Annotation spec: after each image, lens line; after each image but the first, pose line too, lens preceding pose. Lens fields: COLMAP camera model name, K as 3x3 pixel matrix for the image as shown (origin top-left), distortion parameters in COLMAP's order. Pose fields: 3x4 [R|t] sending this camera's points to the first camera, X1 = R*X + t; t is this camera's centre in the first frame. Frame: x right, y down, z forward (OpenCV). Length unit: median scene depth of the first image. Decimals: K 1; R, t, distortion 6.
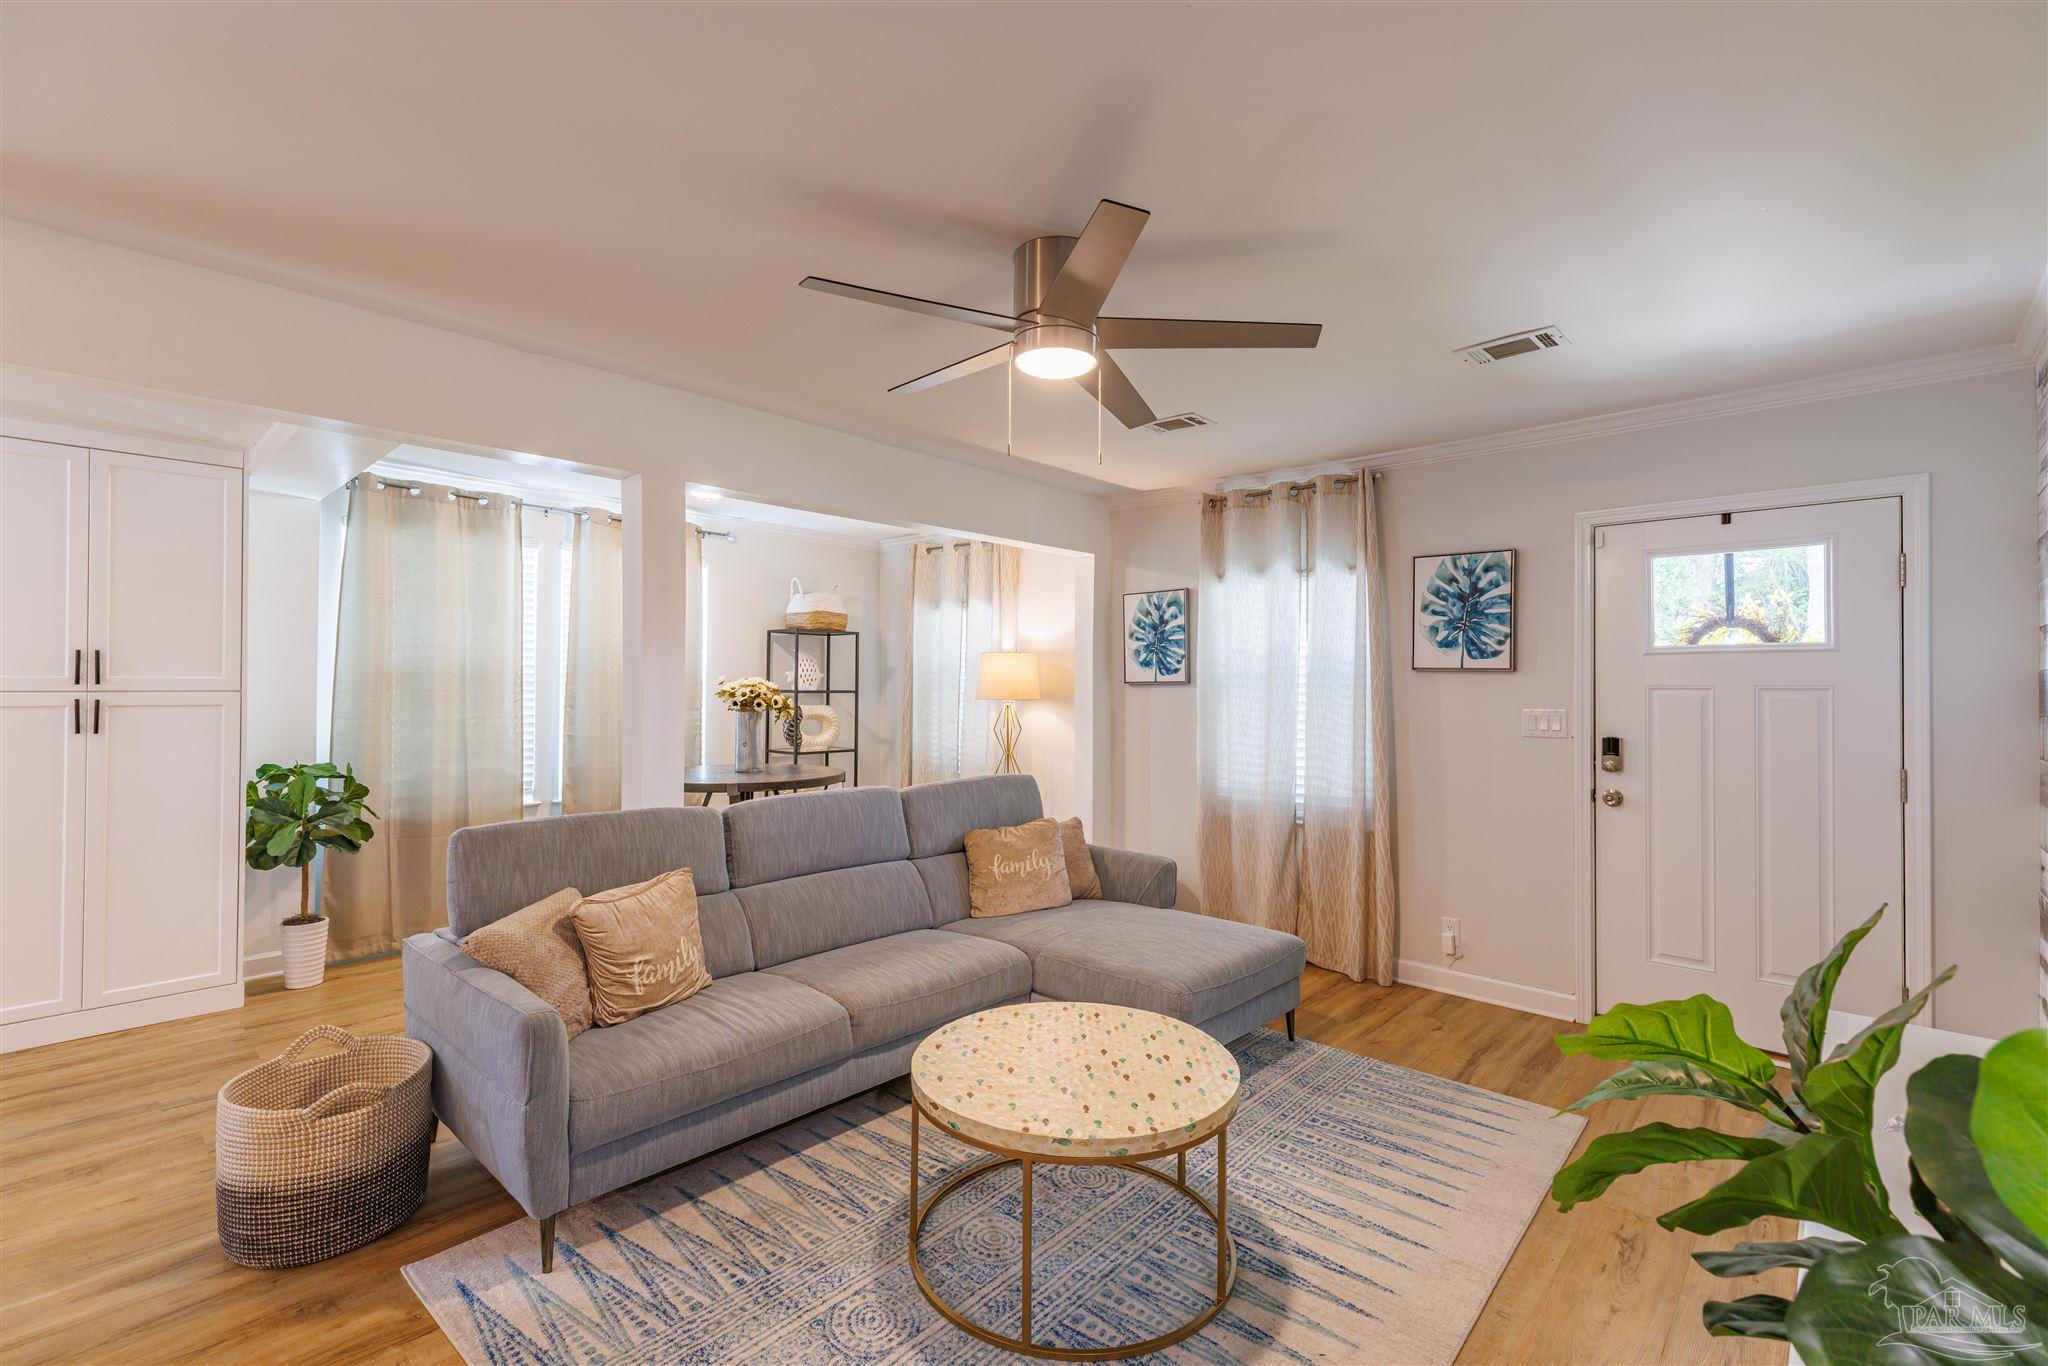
lens RADIAL K [[914.8, 0, 1024.7], [0, 914.8, 680.7], [0, 0, 1]] dist [0.000816, -0.000079]
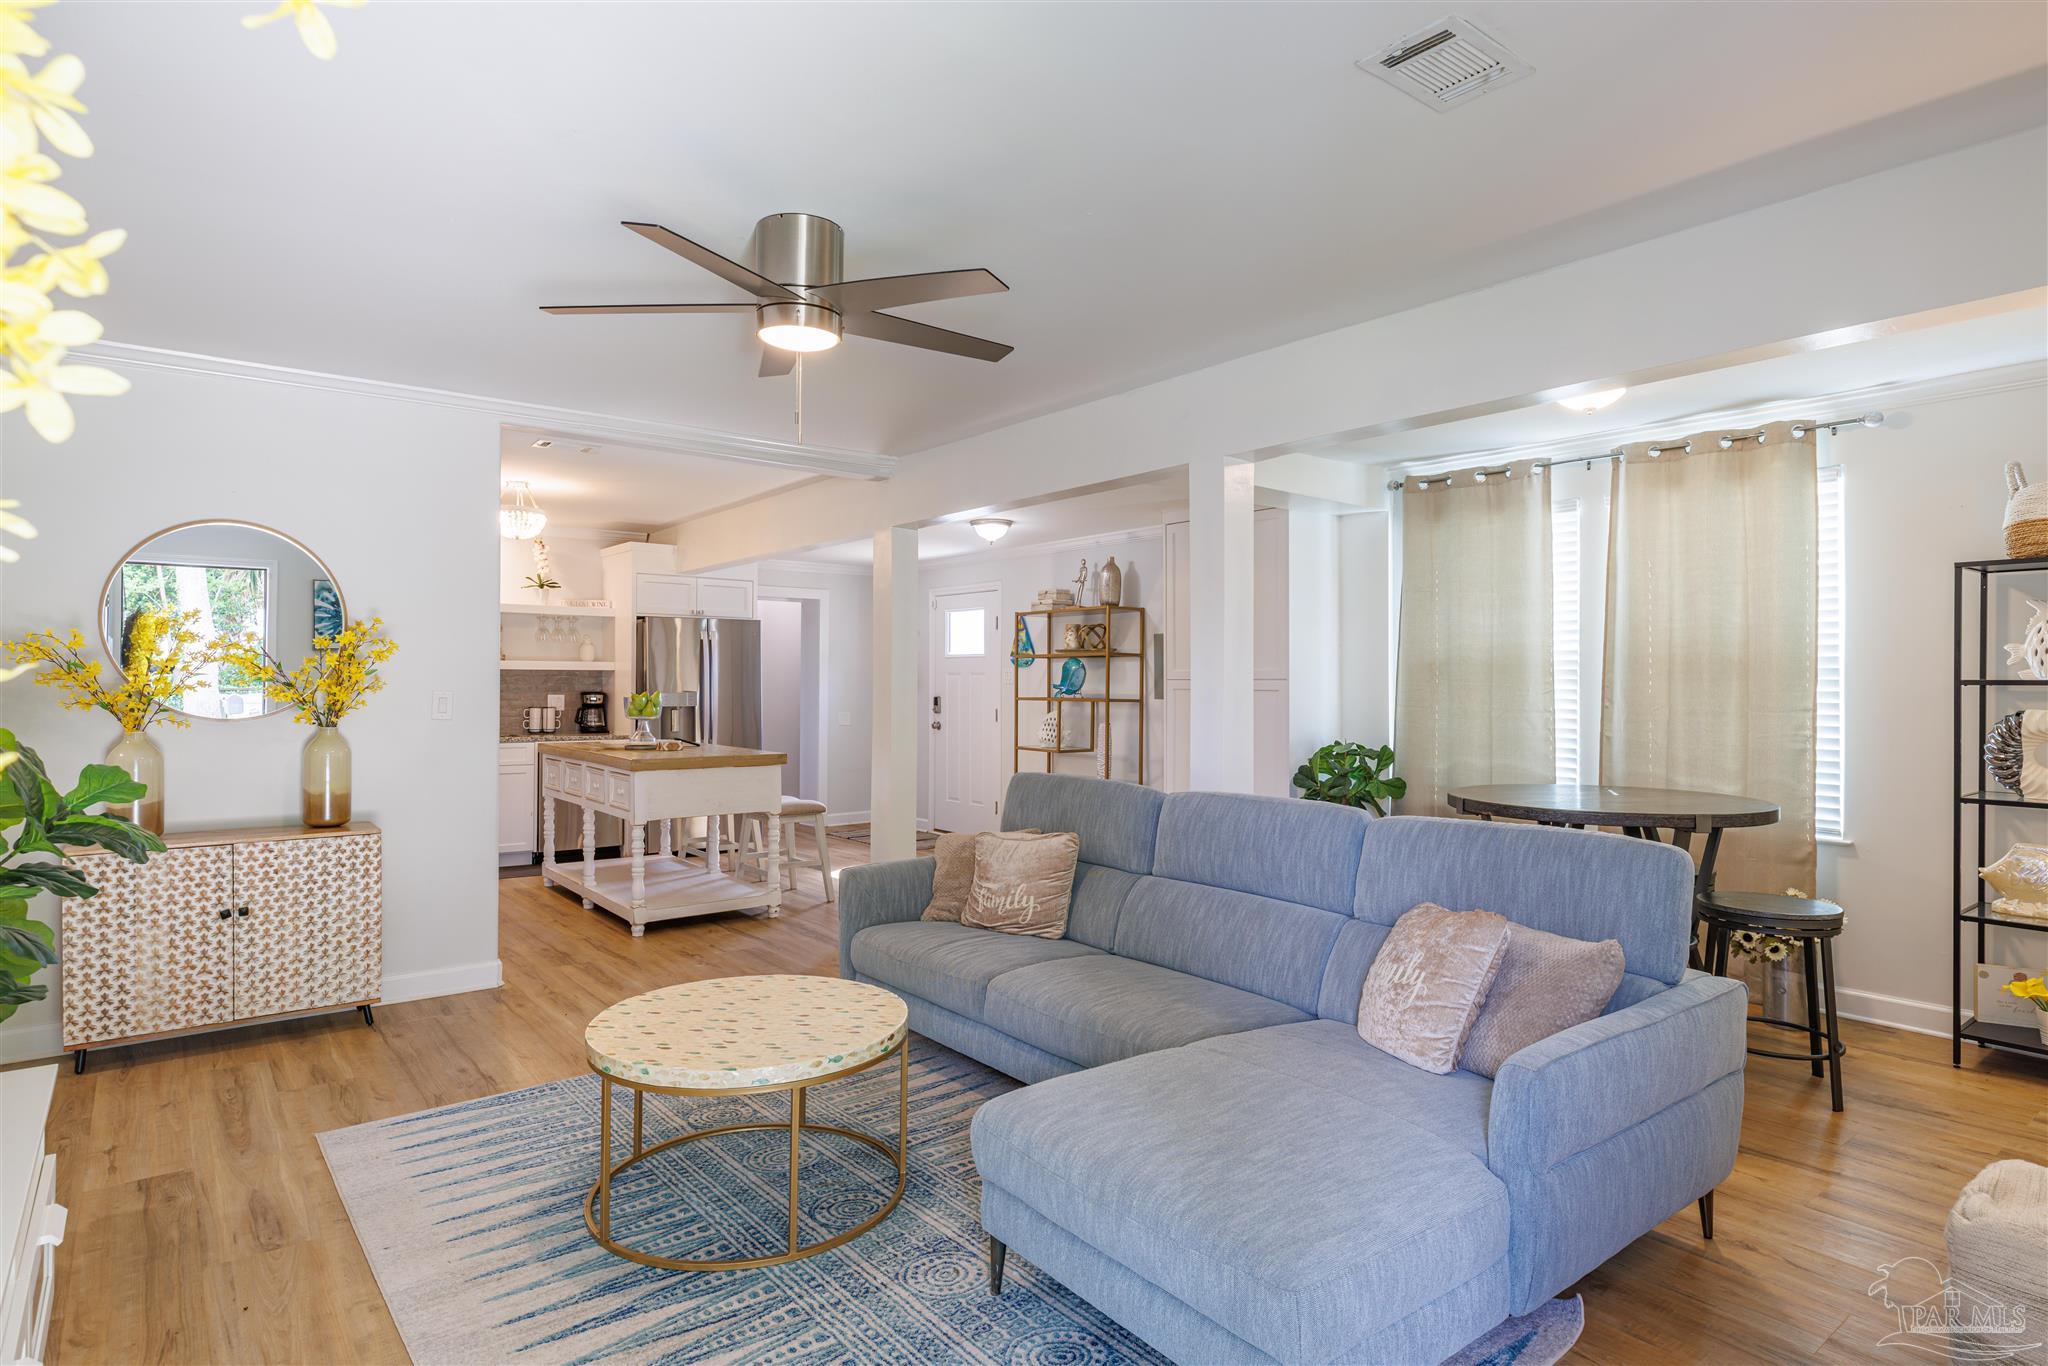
lens RADIAL K [[1108.2, 0, 1015.7], [0, 1108.2, 683.5], [0, 0, 1]] dist [0.004073, 0.000753]
pose [[-0.168312, -0.004406, -0.985724, 0.806544], [0.001055, 0.999989, -0.004650, 0.025737], [0.985733, -0.001822, -0.168305, 0.973315]]
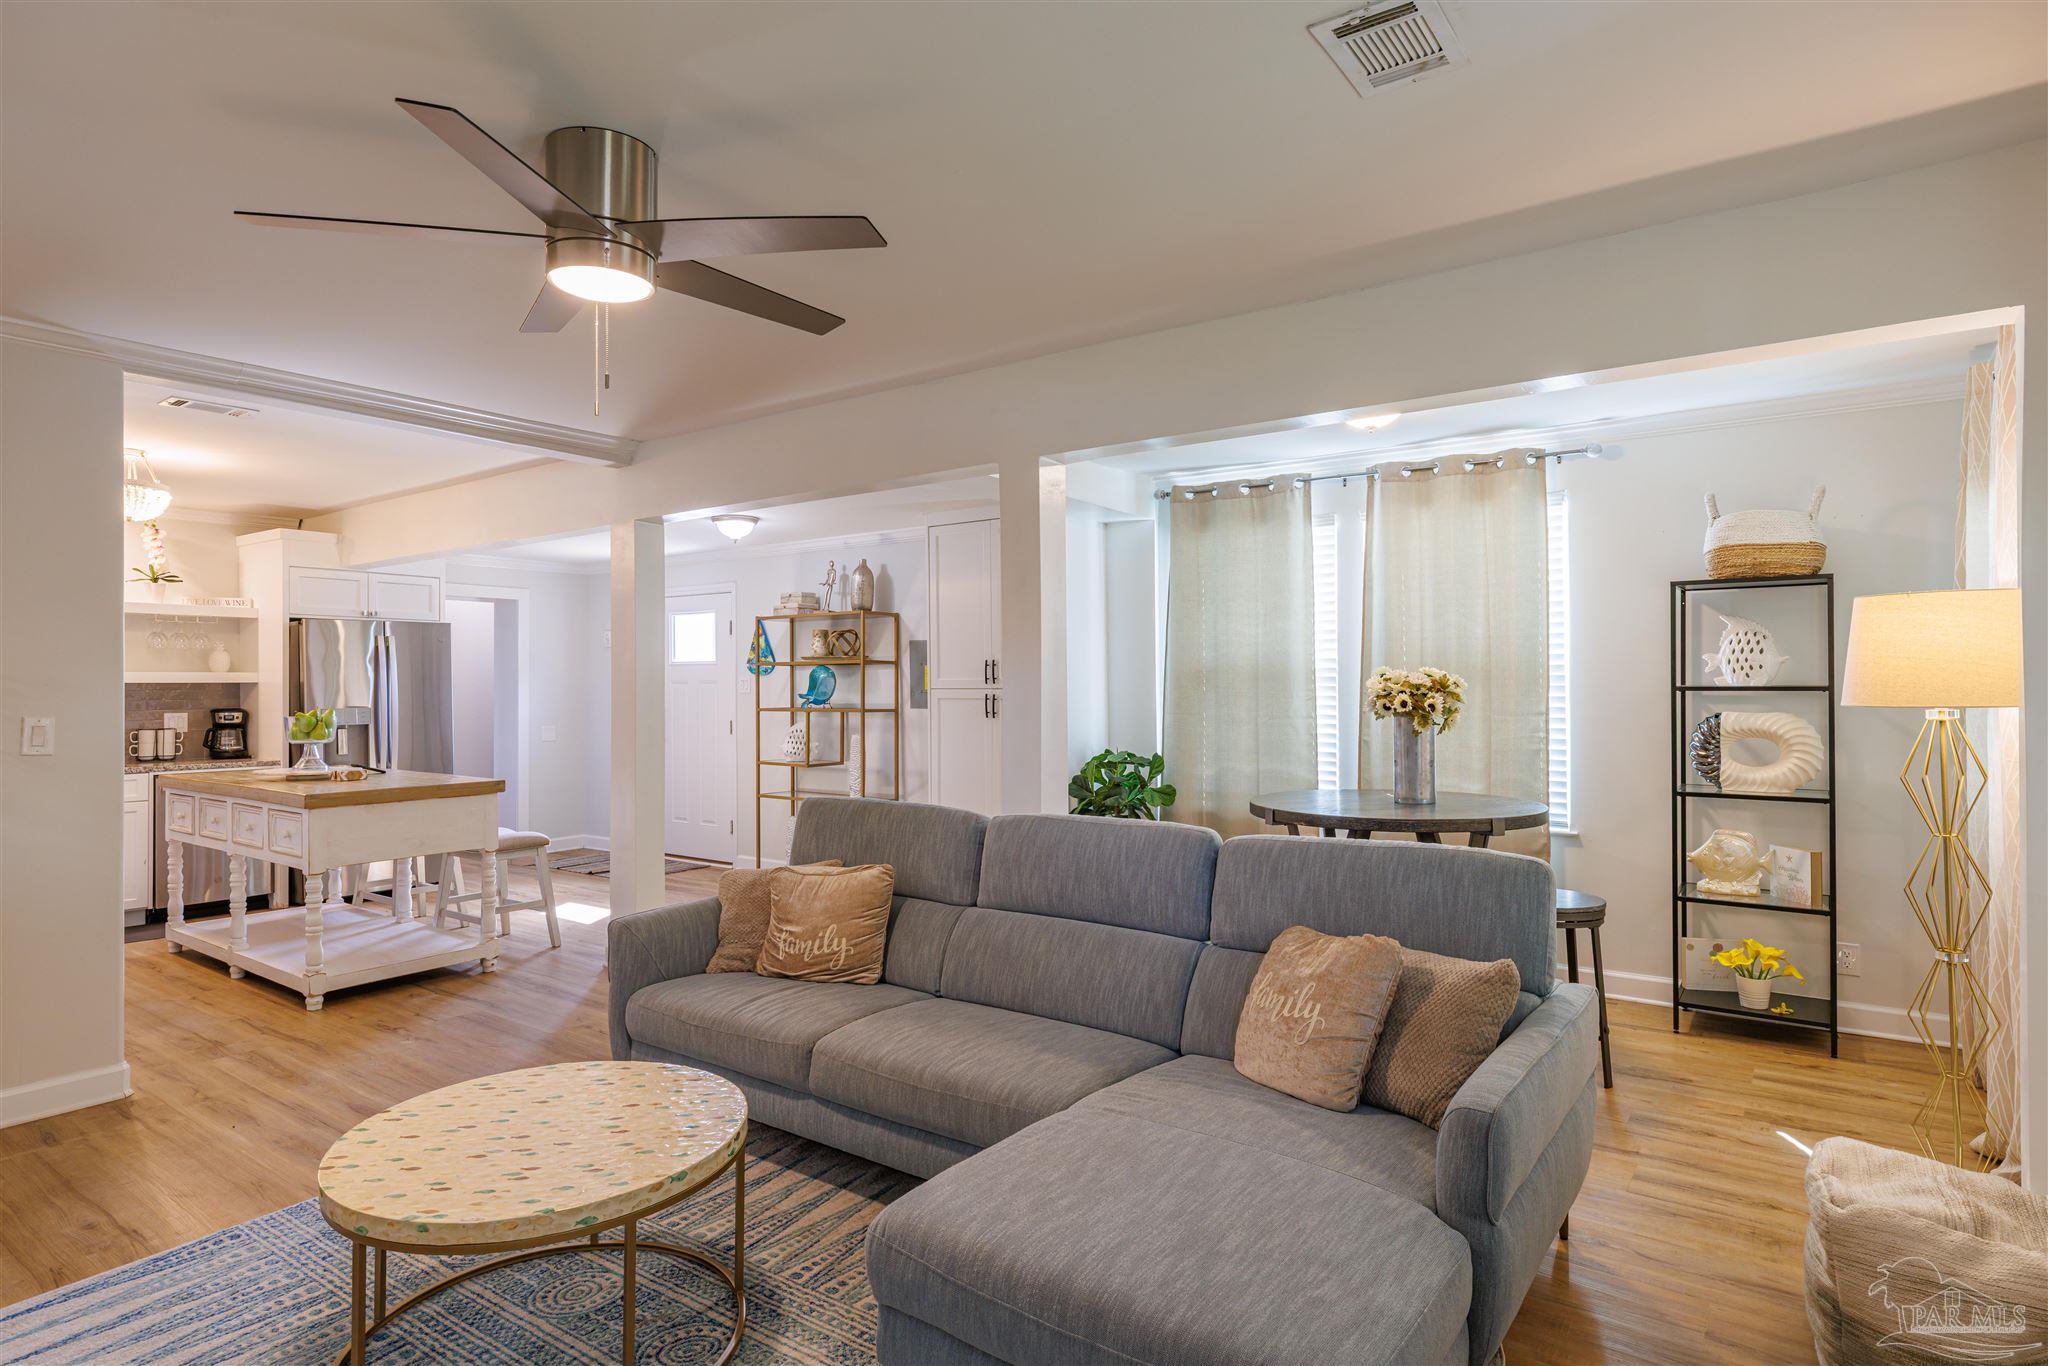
lens RADIAL K [[1108.2, 0, 1010.2], [0, 1108.2, 682.0], [0, 0, 1]] dist [0.004073, 0.000753]
pose [[0.103179, -0.007514, -0.994634, 0.712435], [0.011863, 0.999910, -0.006323, 0.012508], [0.994592, -0.011147, 0.103259, 0.850240]]
